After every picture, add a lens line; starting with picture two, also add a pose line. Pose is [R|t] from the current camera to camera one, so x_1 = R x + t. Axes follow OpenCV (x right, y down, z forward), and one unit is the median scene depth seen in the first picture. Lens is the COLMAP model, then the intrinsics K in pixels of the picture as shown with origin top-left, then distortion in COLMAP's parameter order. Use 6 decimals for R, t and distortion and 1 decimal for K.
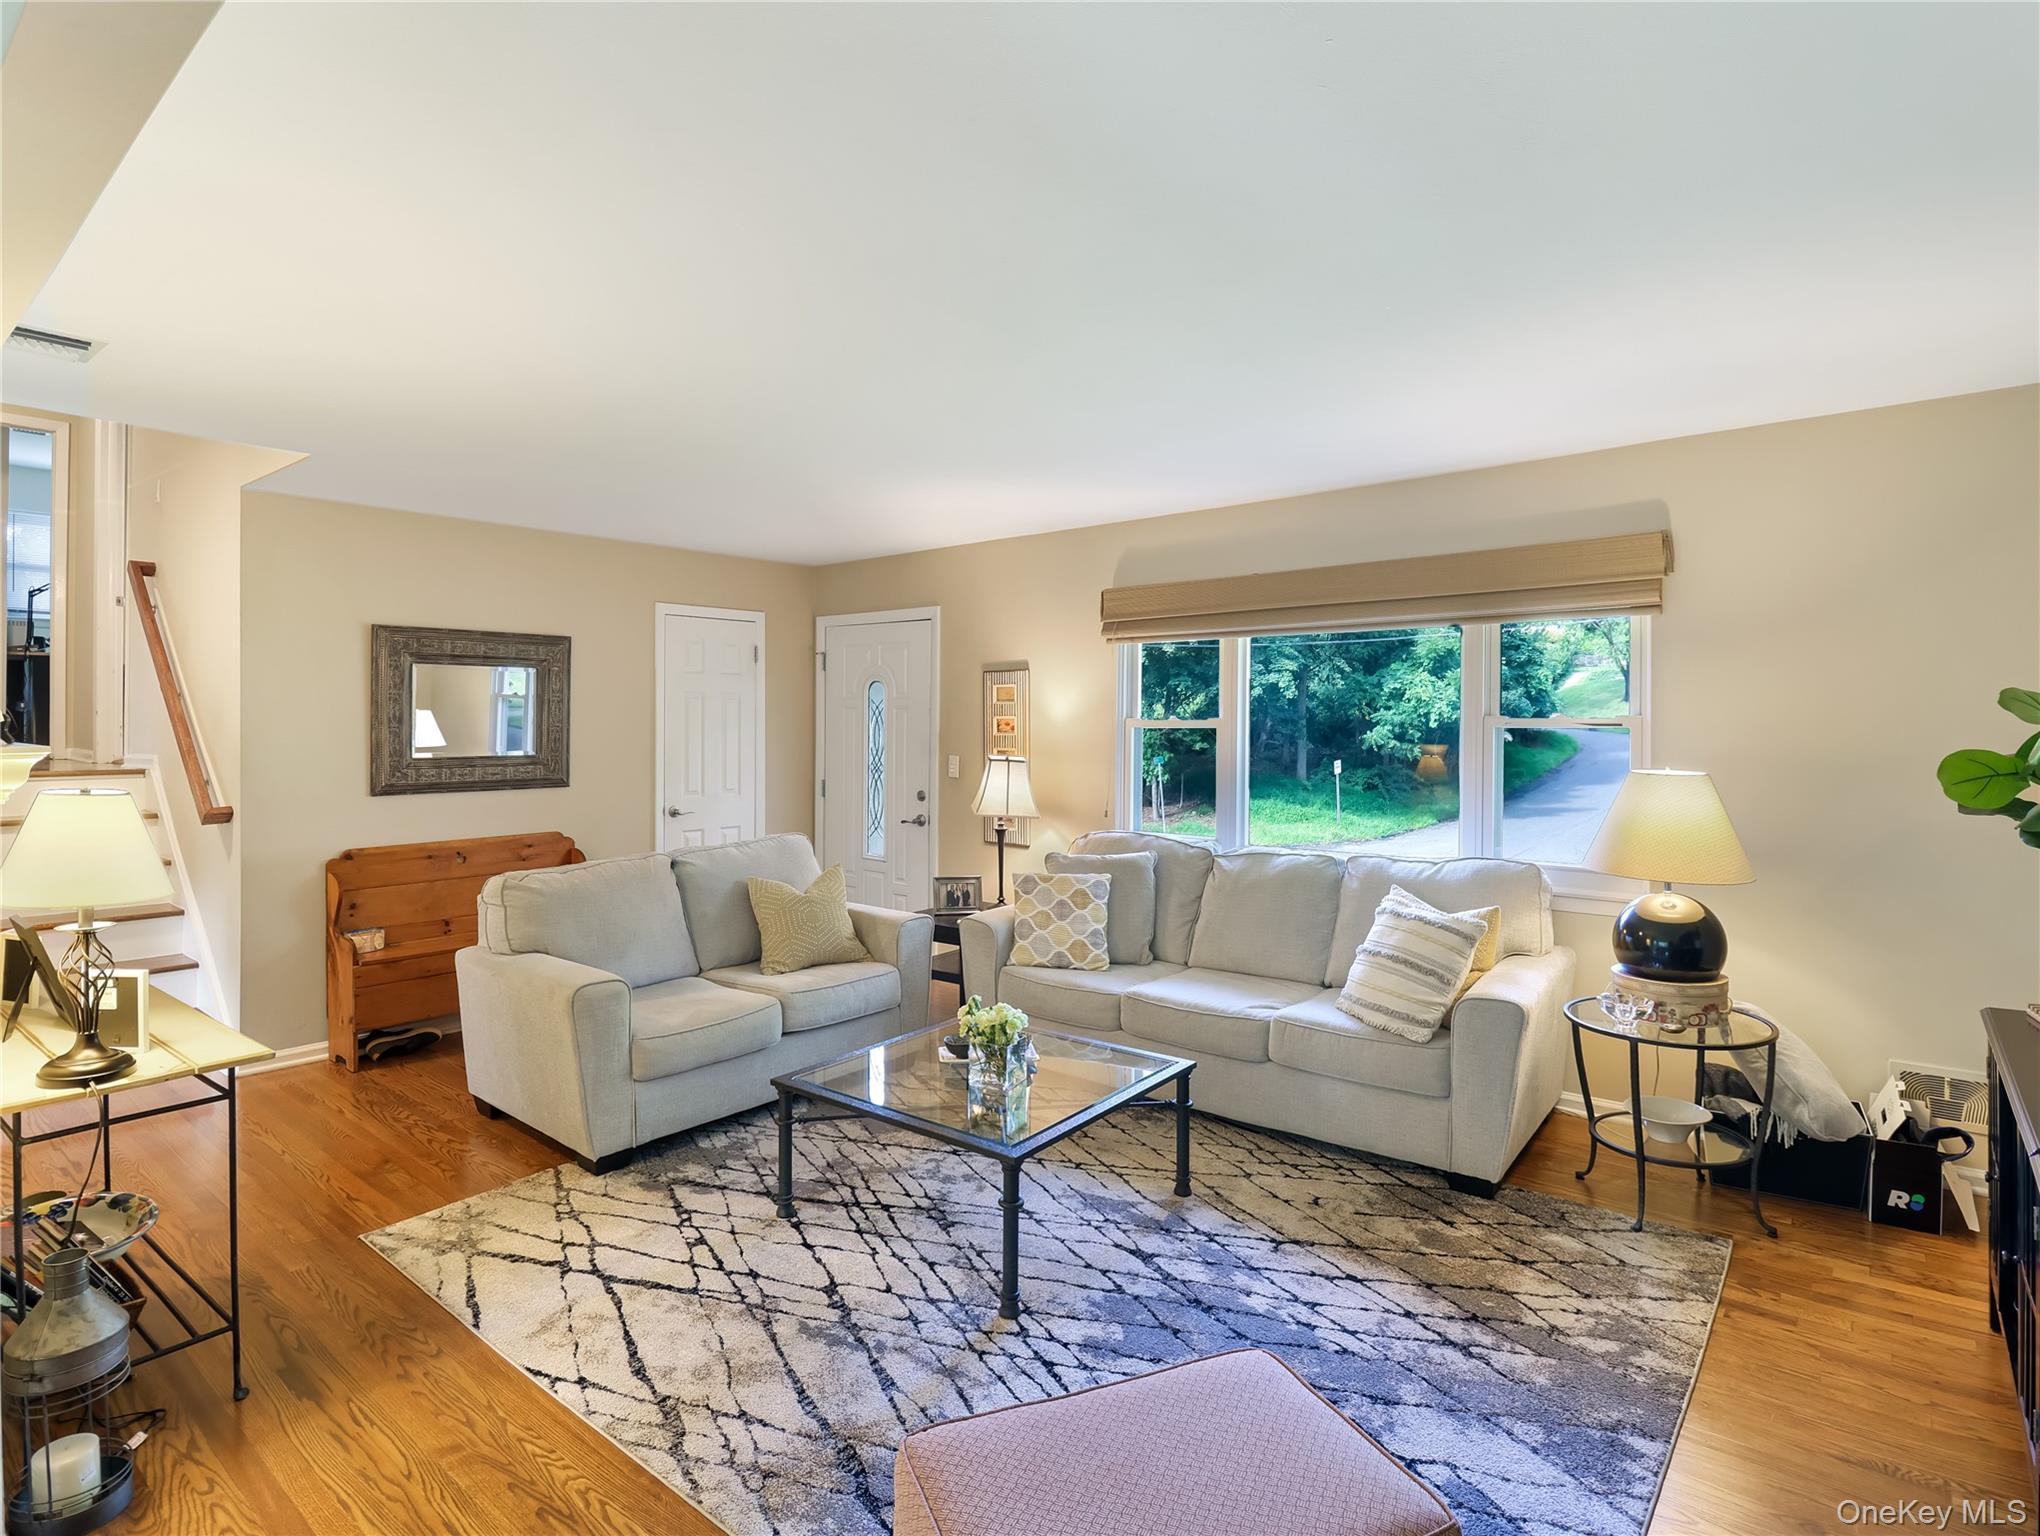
lens RADIAL K [[1075.5, 0, 1002.1], [0, 1075.5, 737.6], [0, 0, 1]] dist [-0.005112, -0.006850]
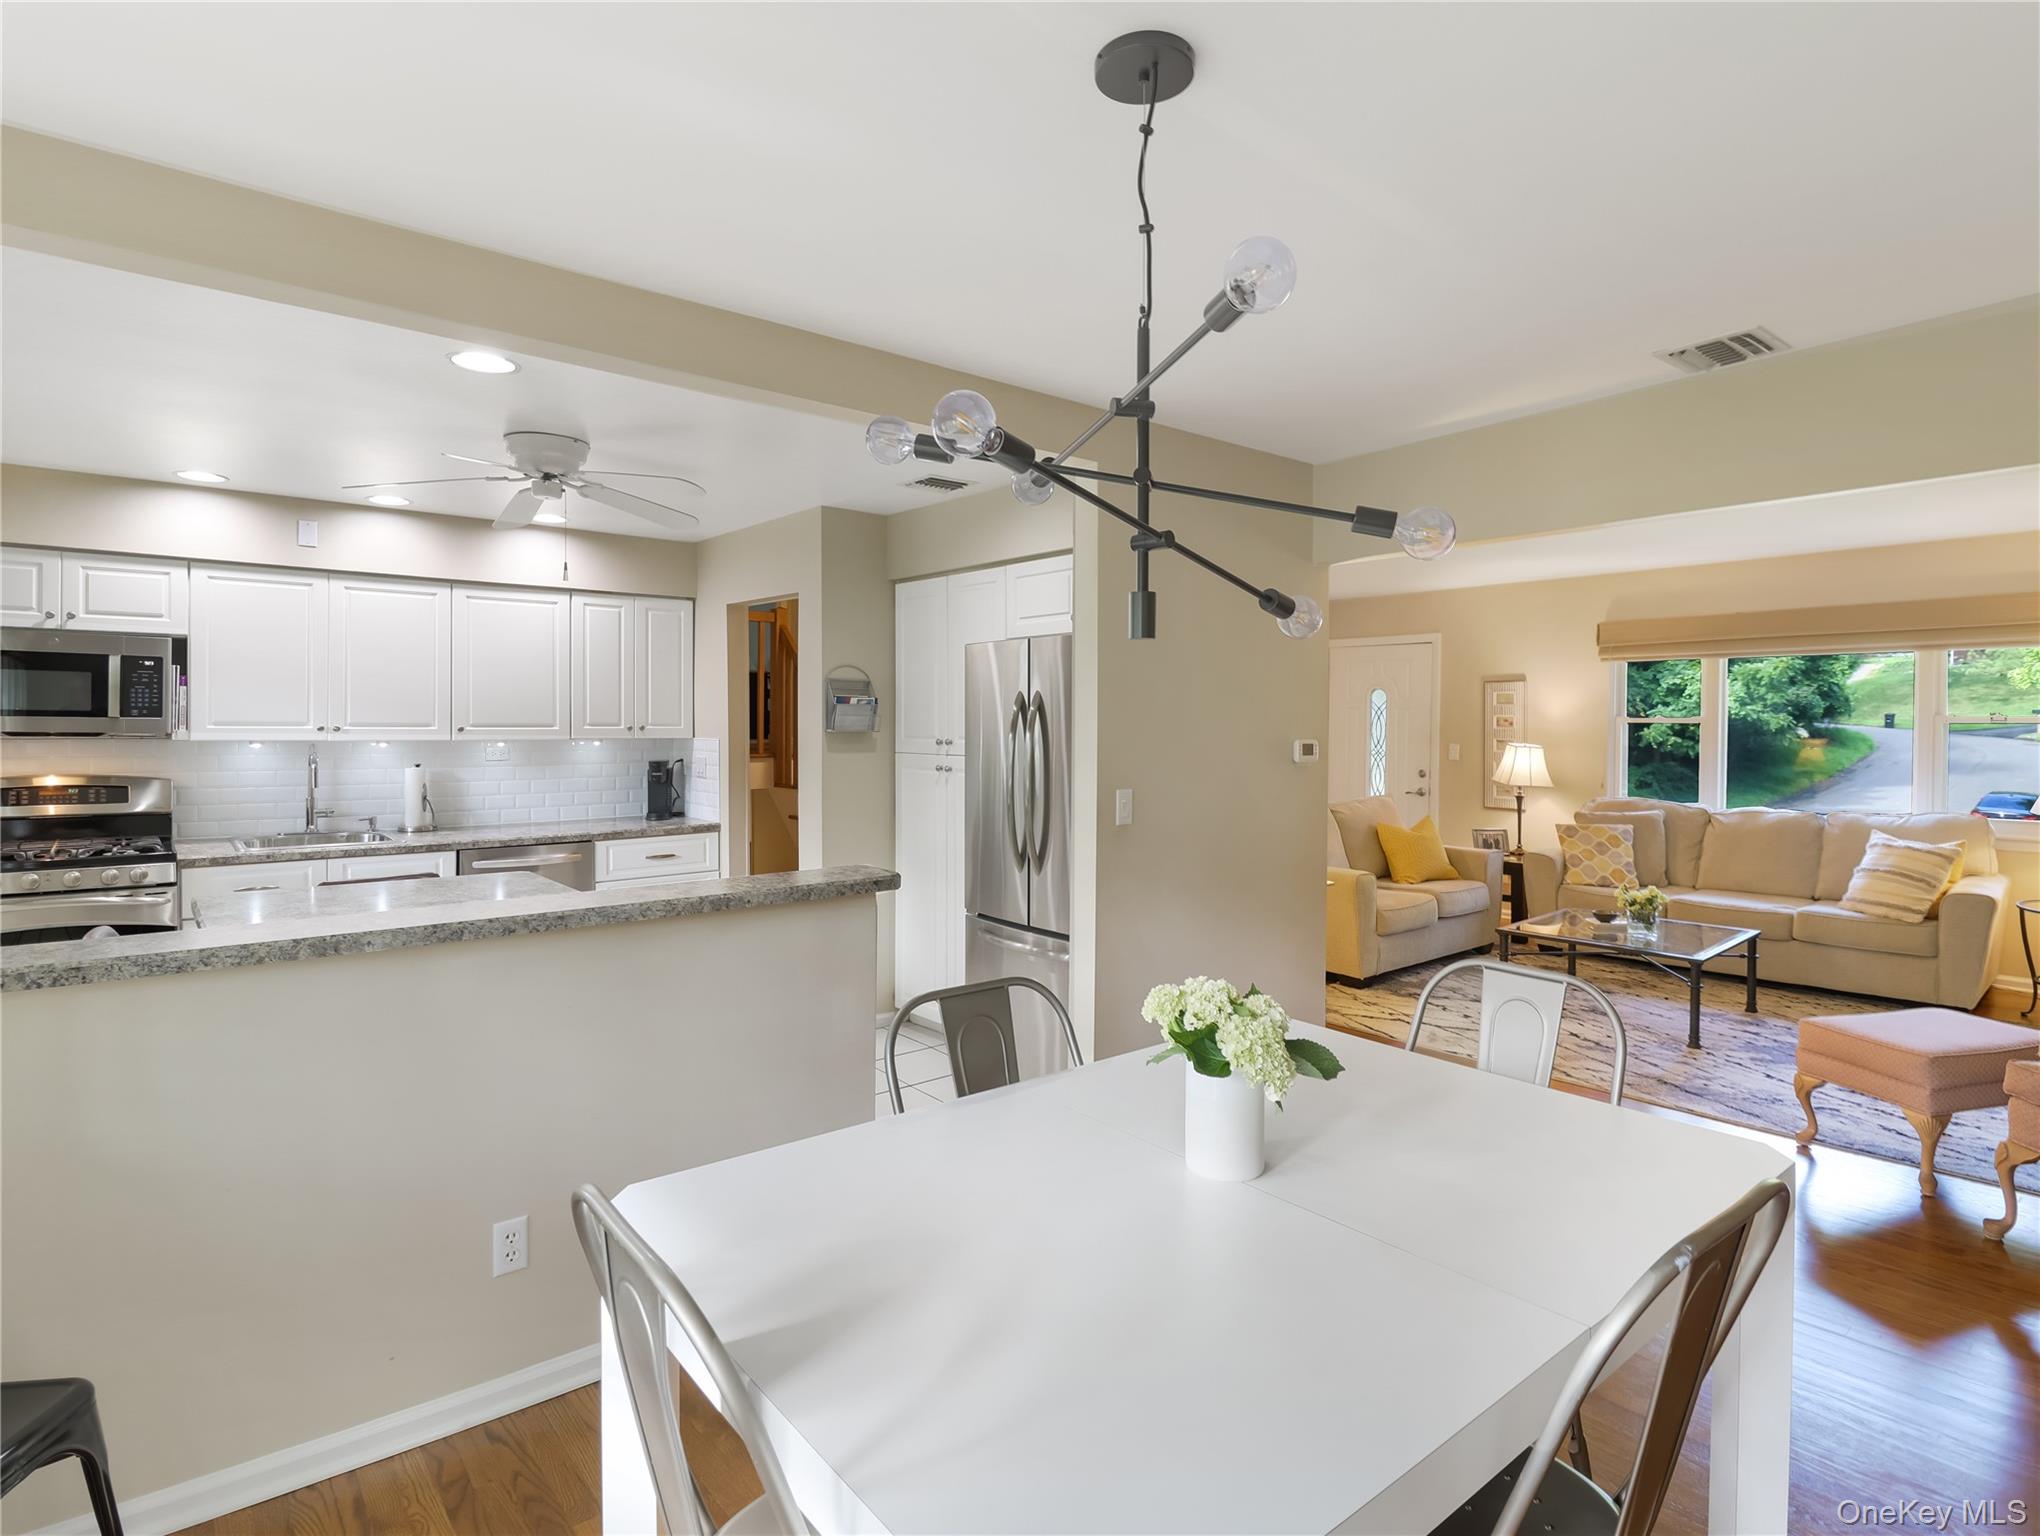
lens RADIAL K [[1075.5, 0, 1015.1], [0, 1075.5, 738.7], [0, 0, 1]] dist [-0.005112, -0.006850]
pose [[0.984690, 0.003624, -0.174275, -0.476163], [-0.002806, 0.999984, 0.004936, 0.006624], [0.174290, -0.004371, 0.984685, -0.574140]]
